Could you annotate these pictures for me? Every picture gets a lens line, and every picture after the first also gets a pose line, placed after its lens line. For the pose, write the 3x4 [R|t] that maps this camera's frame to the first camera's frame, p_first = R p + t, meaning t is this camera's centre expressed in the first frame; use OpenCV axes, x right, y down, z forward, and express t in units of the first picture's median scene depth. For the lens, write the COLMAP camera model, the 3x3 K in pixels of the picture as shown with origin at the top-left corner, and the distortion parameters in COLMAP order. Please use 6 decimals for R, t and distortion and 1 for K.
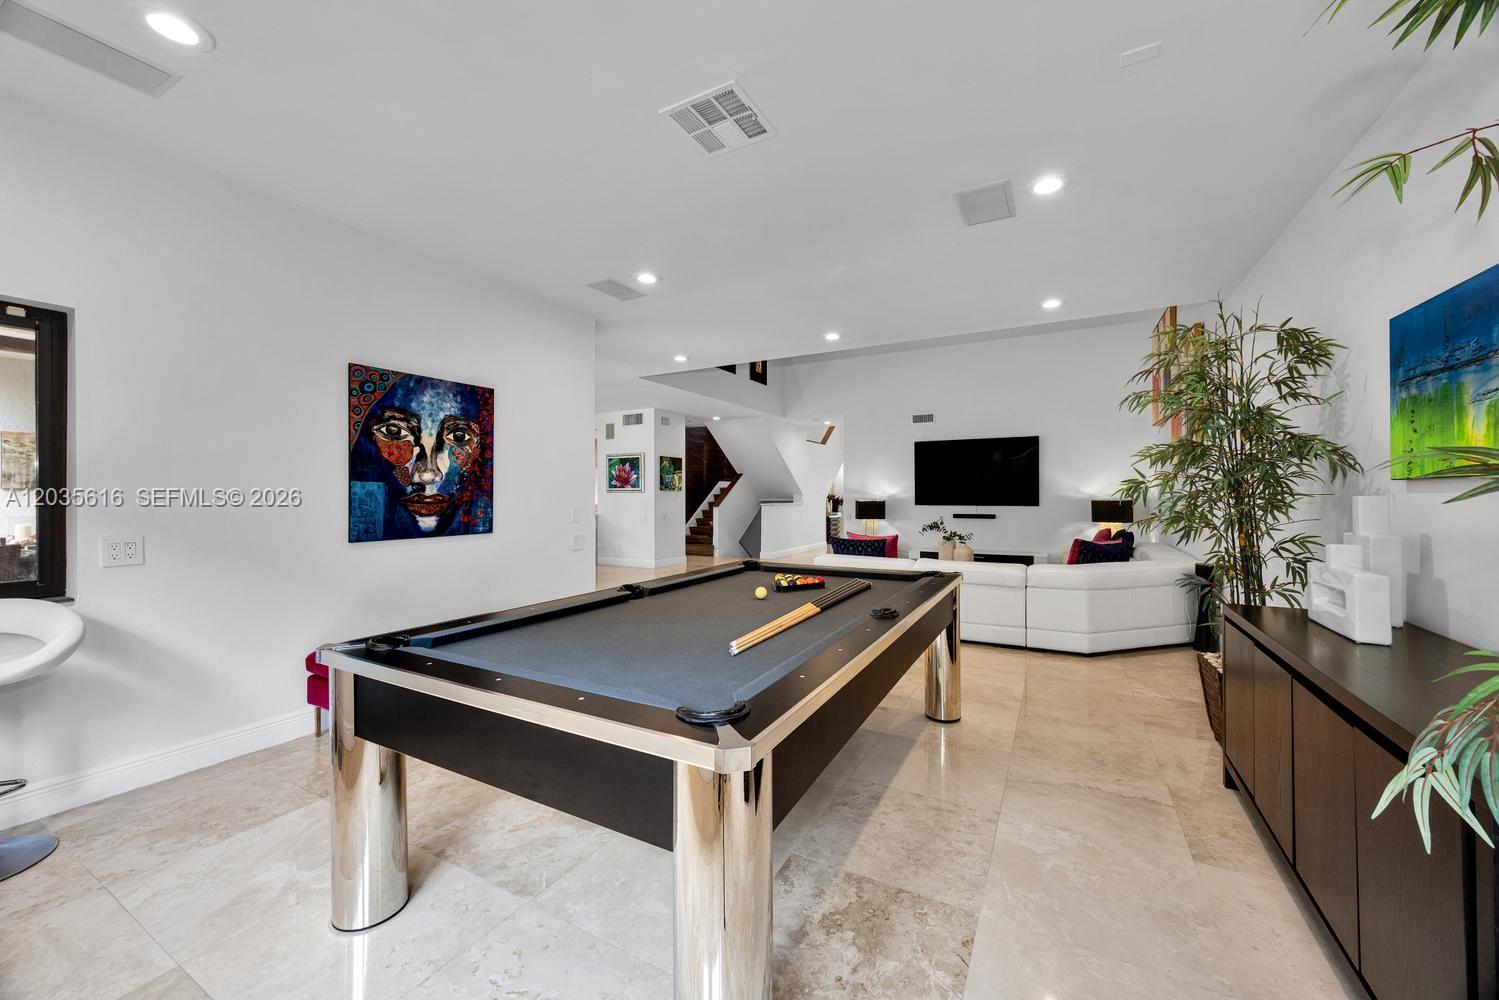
lens RADIAL K [[568.0, 0, 747.5], [0, 568.0, 498.6], [0, 0, 1]] dist [-0.002459, 0.000427]
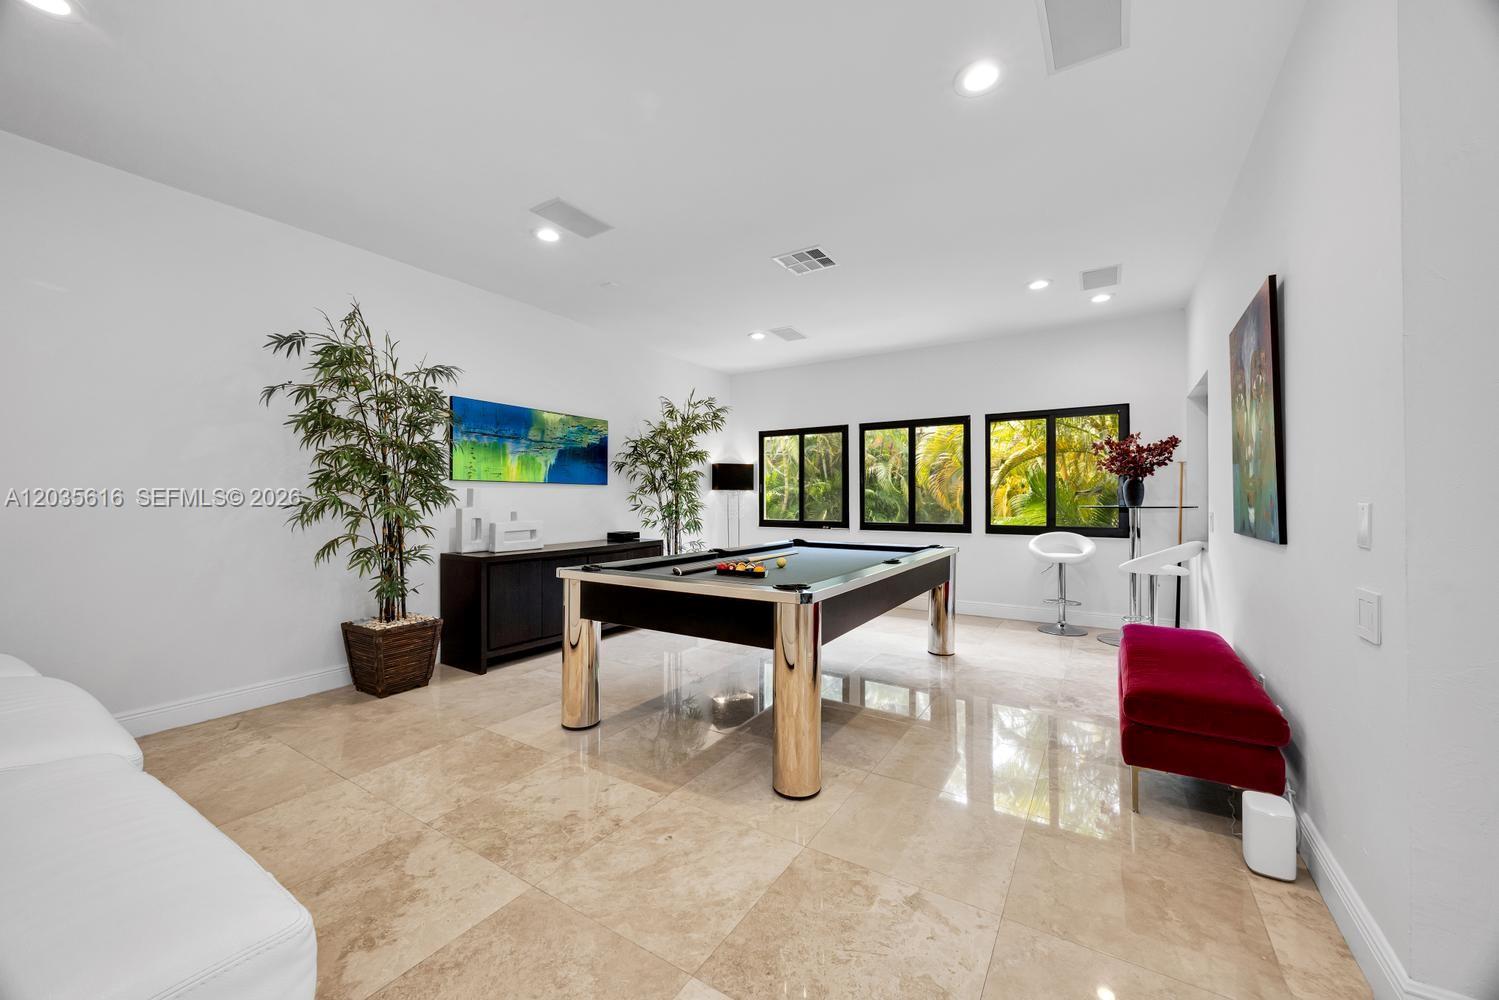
lens RADIAL K [[568.0, 0, 747.2], [0, 568.0, 496.6], [0, 0, 1]] dist [-0.002459, 0.000427]
pose [[-0.998037, 0.004176, 0.062493, 0.005601], [0.004212, 0.999991, 0.000445, 0.005809], [-0.062491, 0.000707, -0.998045, 0.619755]]
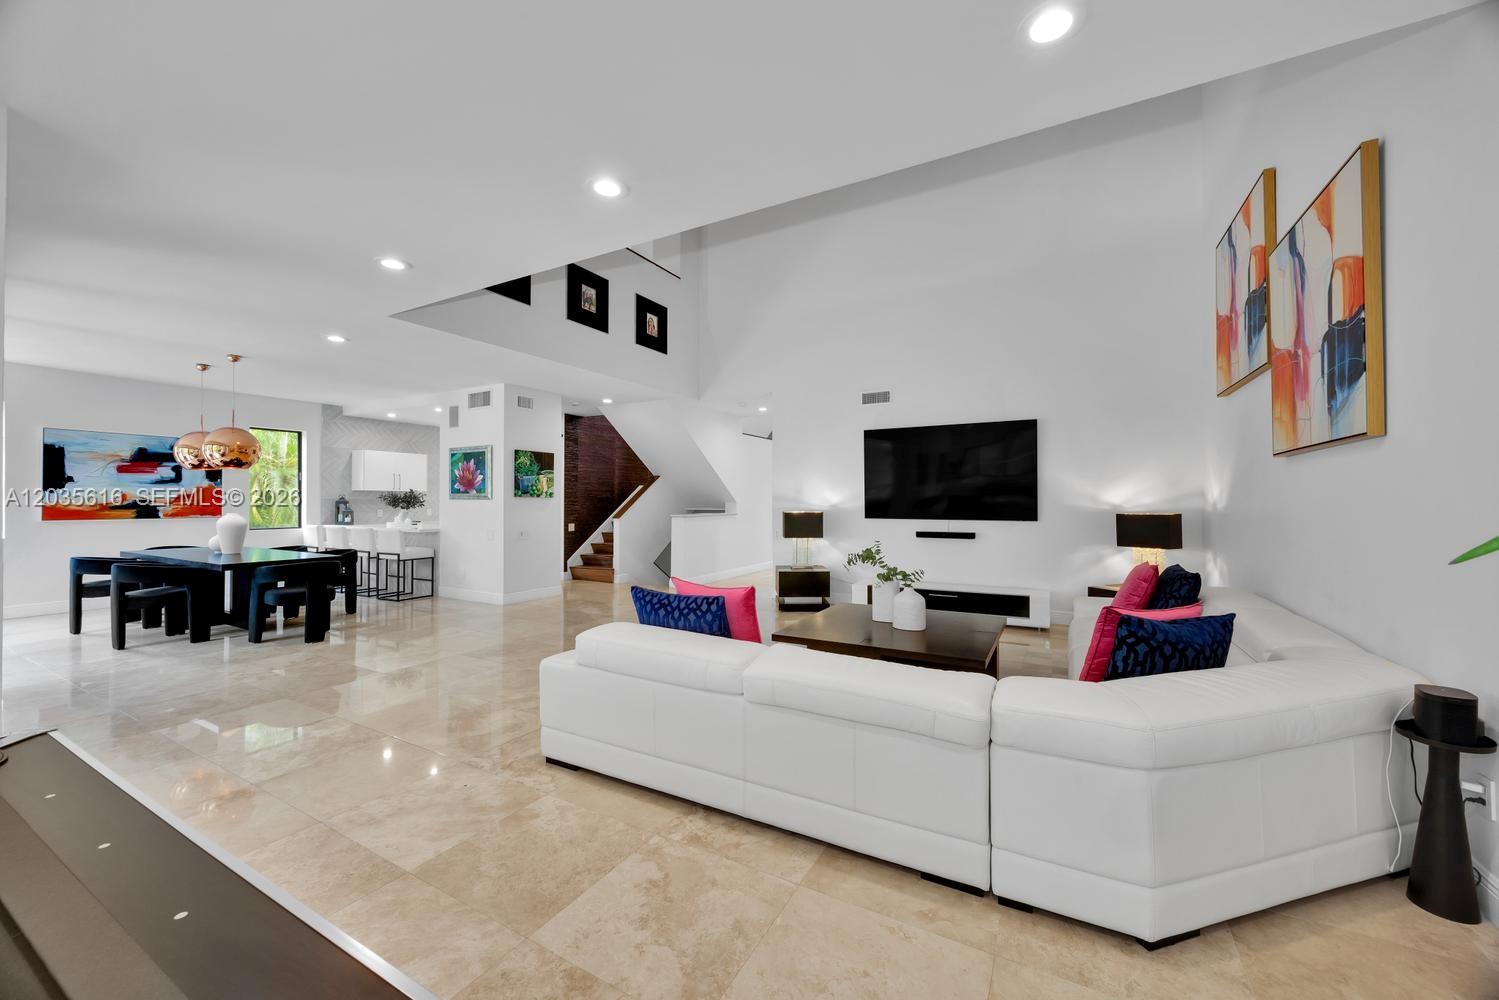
lens RADIAL K [[568.0, 0, 748.2], [0, 568.0, 495.2], [0, 0, 1]] dist [-0.002459, 0.000427]
pose [[0.999971, 0.002952, -0.006999, 0.150000], [-0.003071, 0.999850, -0.017020, -0.005211], [0.006948, 0.017041, 0.999831, 0.277440]]
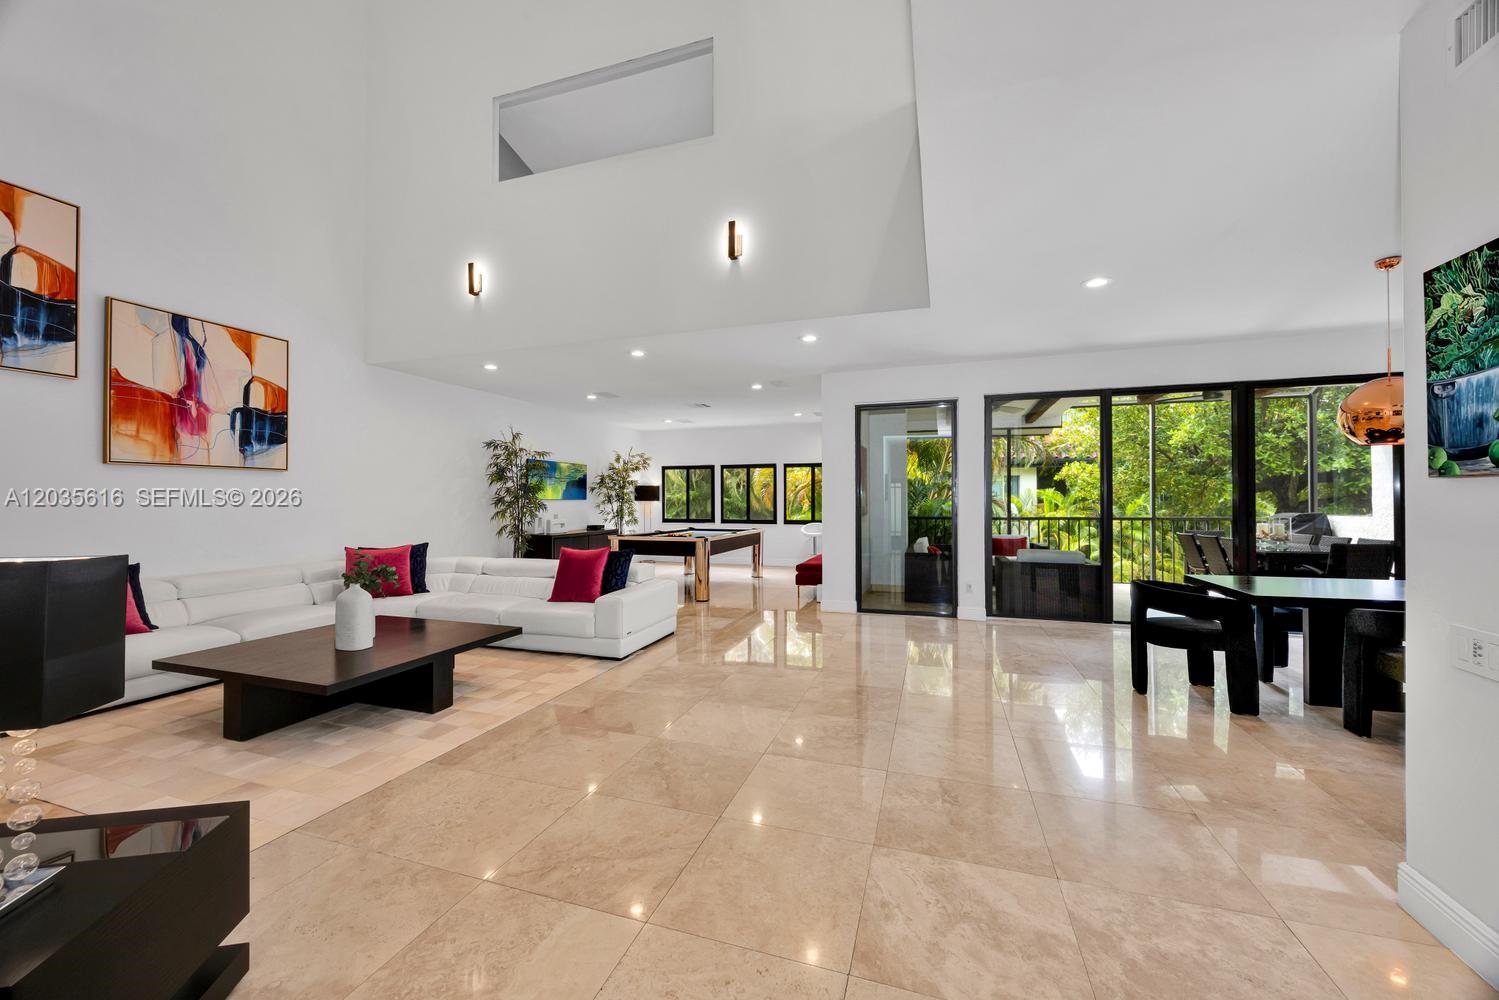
lens RADIAL K [[568.0, 0, 749.5], [0, 568.0, 494.9], [0, 0, 1]] dist [-0.002459, 0.000427]
pose [[-0.982634, 0.000889, -0.185555, 0.076636], [0.001816, 0.999987, -0.004826, -0.008648], [0.185548, -0.005079, -0.982622, 1.127725]]
